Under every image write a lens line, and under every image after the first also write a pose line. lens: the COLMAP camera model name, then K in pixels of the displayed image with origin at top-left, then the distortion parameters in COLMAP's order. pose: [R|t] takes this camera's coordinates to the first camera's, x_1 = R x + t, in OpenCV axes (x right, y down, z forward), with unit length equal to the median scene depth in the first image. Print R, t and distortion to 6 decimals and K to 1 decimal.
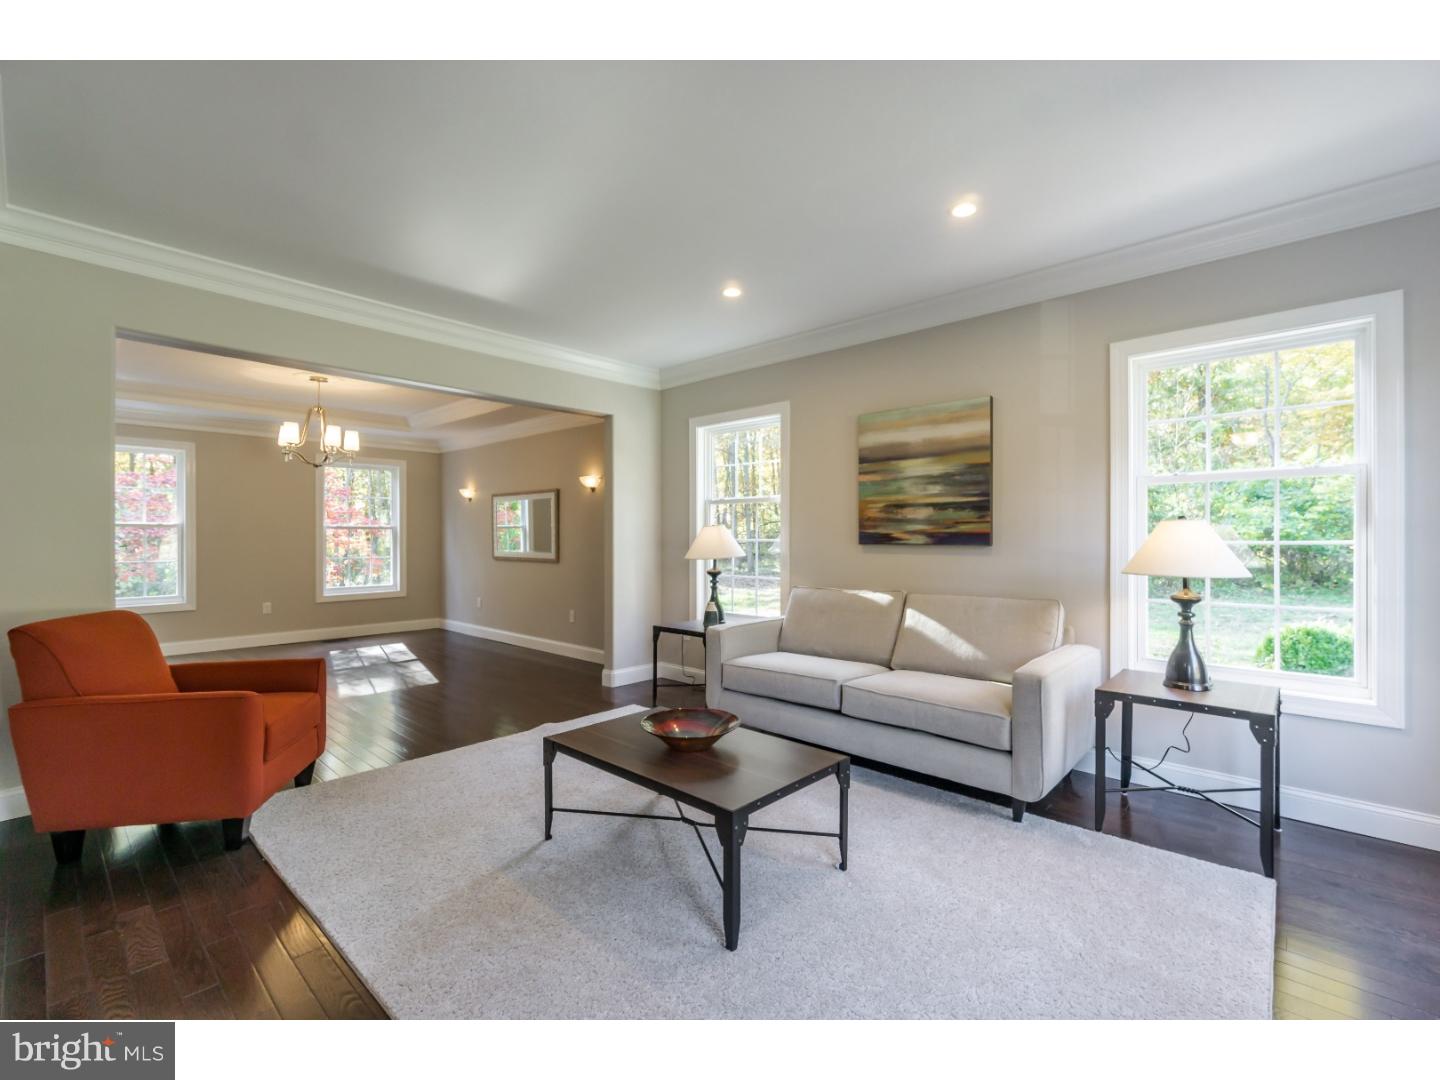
lens RADIAL K [[619.4, 0, 718.6], [0, 619.4, 533.3], [0, 0, 1]] dist [-0.004614, -0.000749]
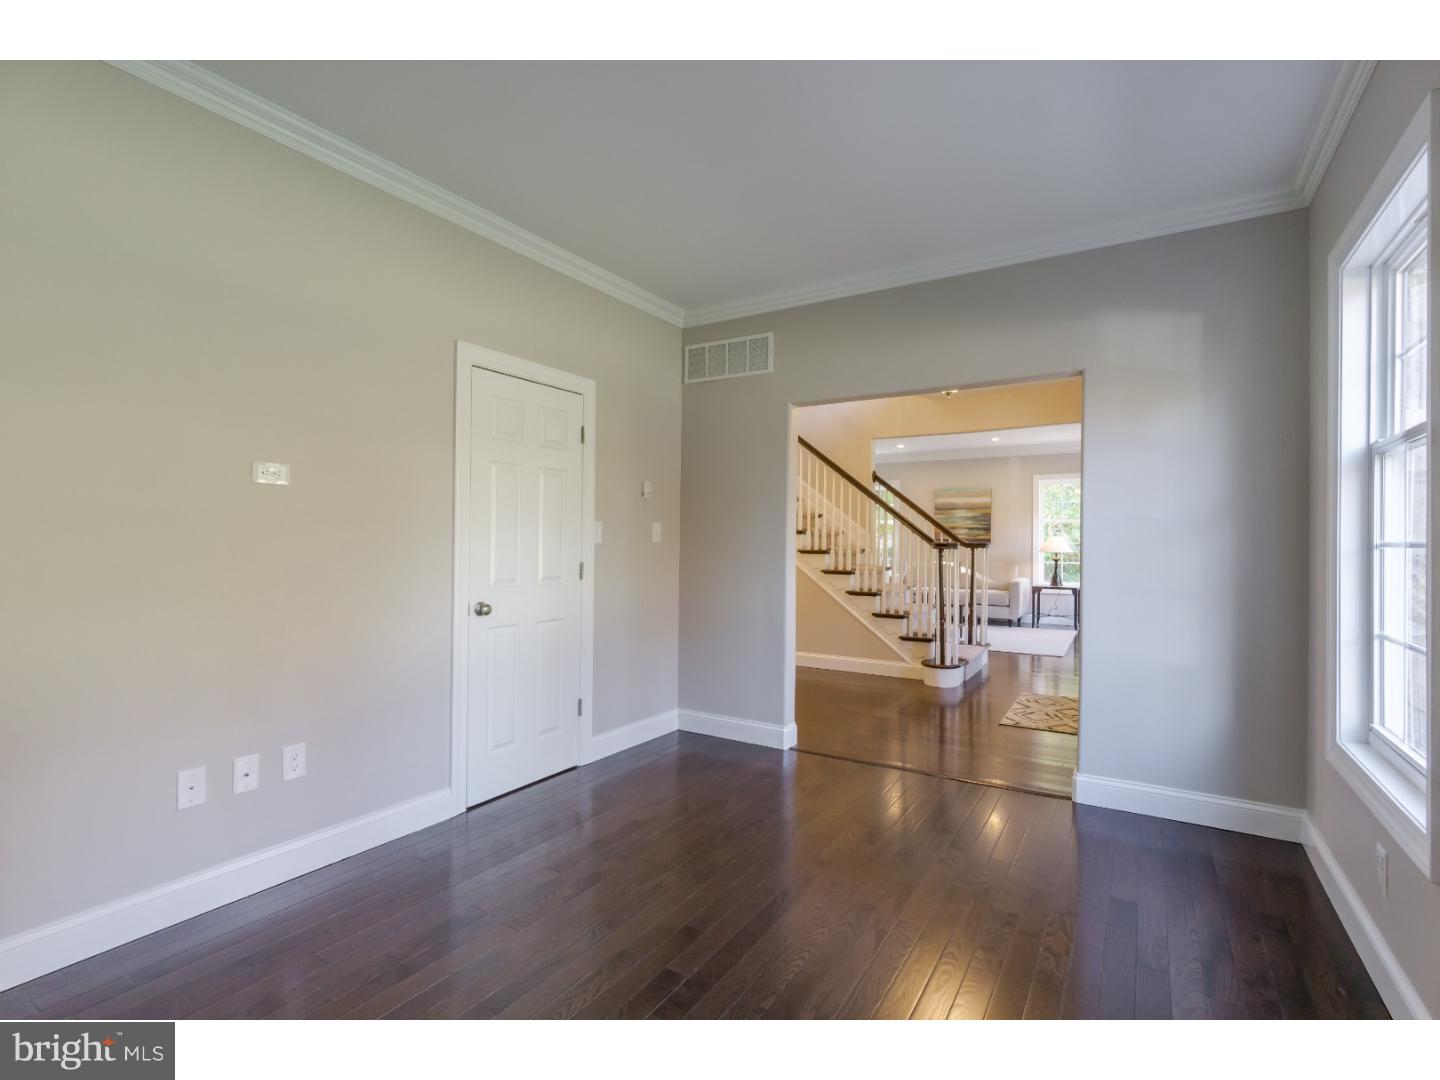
lens RADIAL K [[671.4, 0, 718.1], [0, 671.4, 537.6], [0, 0, 1]] dist [-0.009853, 0.000256]
pose [[0.980796, 0.005677, 0.194954, -1.305952], [-0.006063, 0.999981, 0.001382, -0.004561], [-0.194942, -0.002538, 0.980811, -1.645457]]
